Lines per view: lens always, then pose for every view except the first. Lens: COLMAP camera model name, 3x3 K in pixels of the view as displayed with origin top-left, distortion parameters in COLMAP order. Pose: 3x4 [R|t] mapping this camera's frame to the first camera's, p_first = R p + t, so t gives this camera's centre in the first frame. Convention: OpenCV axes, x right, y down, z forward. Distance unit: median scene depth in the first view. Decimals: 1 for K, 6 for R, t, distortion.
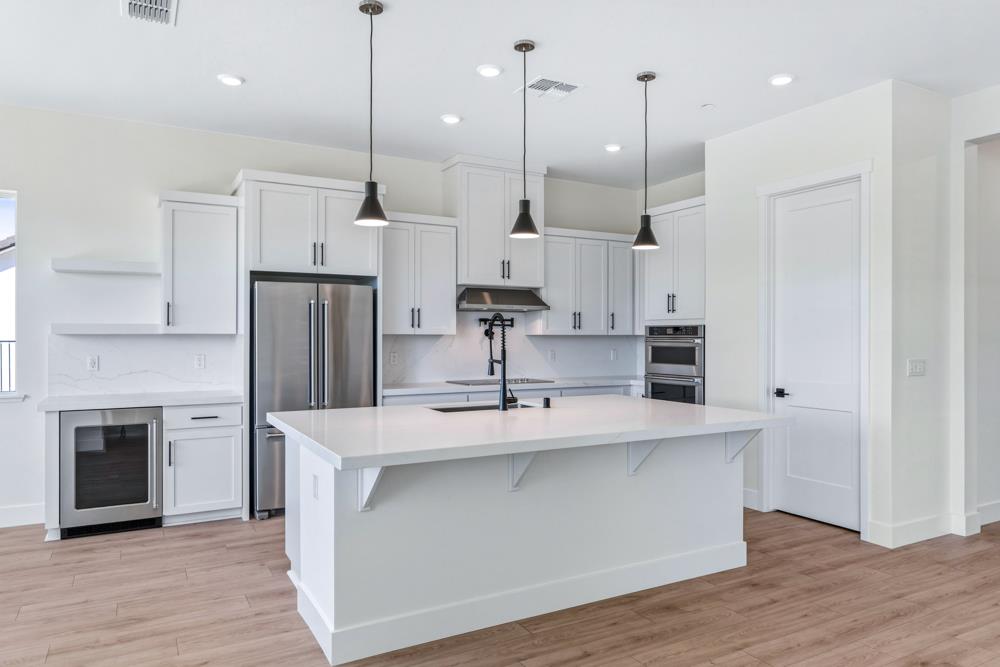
lens RADIAL K [[658.7, 0, 500.0], [0, 658.7, 333.5], [0, 0, 1]] dist [-0.002287, -0.000403]
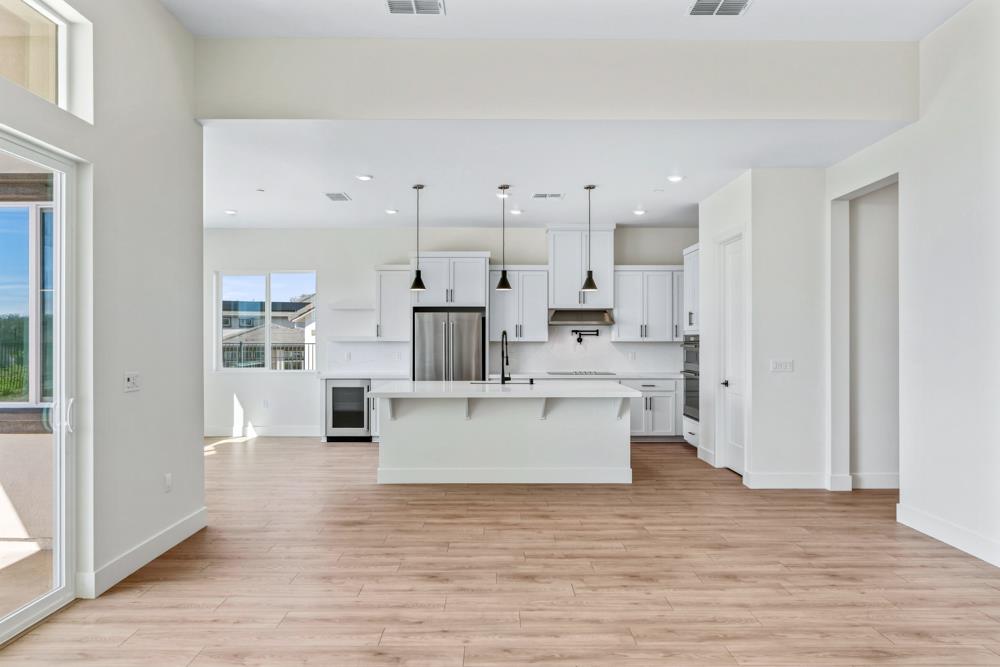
lens RADIAL K [[658.7, 0, 500.0], [0, 658.7, 333.5], [0, 0, 1]] dist [-0.002287, -0.000403]
pose [[0.877413, -0.004564, -0.479714, 0.684006], [0.002757, 0.999986, -0.004472, -0.012170], [0.479728, 0.002601, 0.877414, -0.470611]]
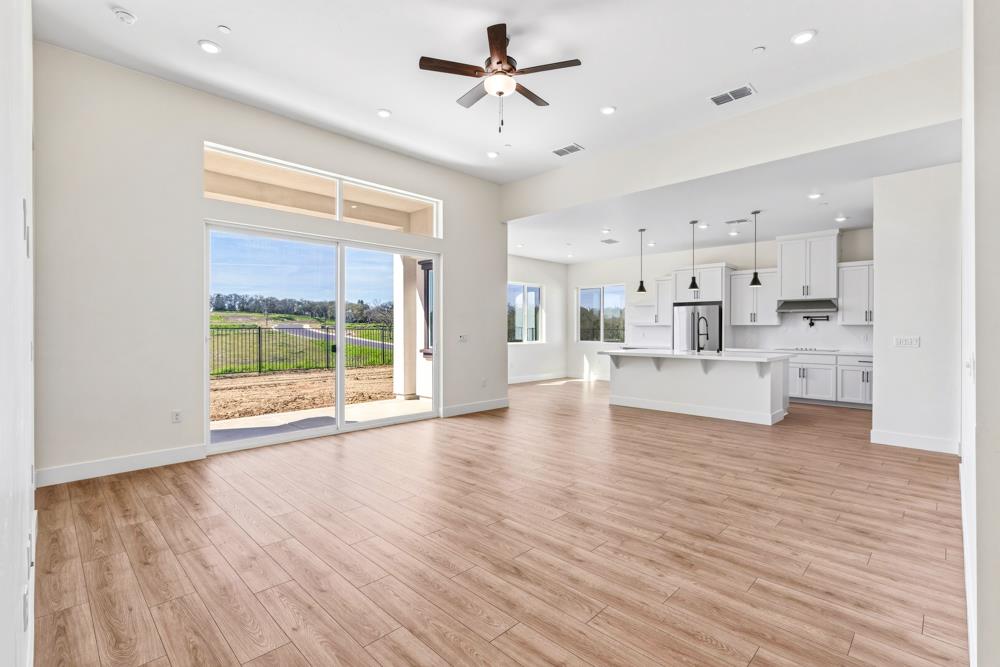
lens RADIAL K [[462.7, 0, 500.0], [0, 462.7, 333.5], [0, 0, 1]] dist [0.000282, 0.000063]
pose [[0.278835, 0.009653, -0.960291, 1.285318], [0.000905, 0.999946, 0.010314, 0.014728], [0.960339, -0.003745, 0.278811, -0.265409]]
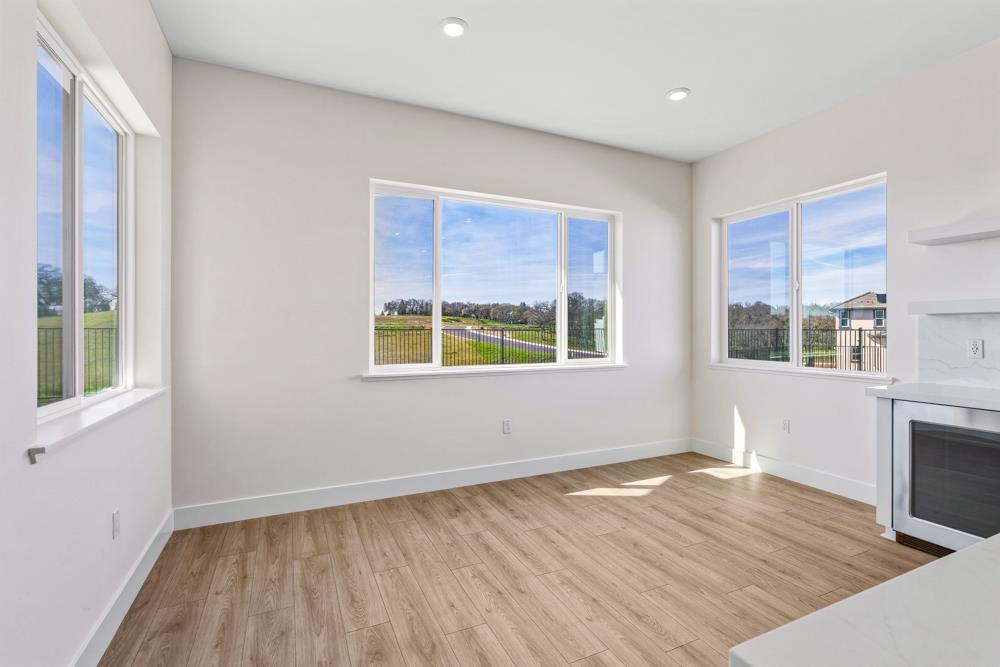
lens RADIAL K [[462.7, 0, 500.0], [0, 462.7, 333.5], [0, 0, 1]] dist [0.000282, 0.000063]
pose [[-0.067164, 0.007409, -0.997714, -0.005085], [0.001973, 0.999971, 0.007293, 0.020013], [0.997740, -0.001478, -0.067177, 0.438219]]
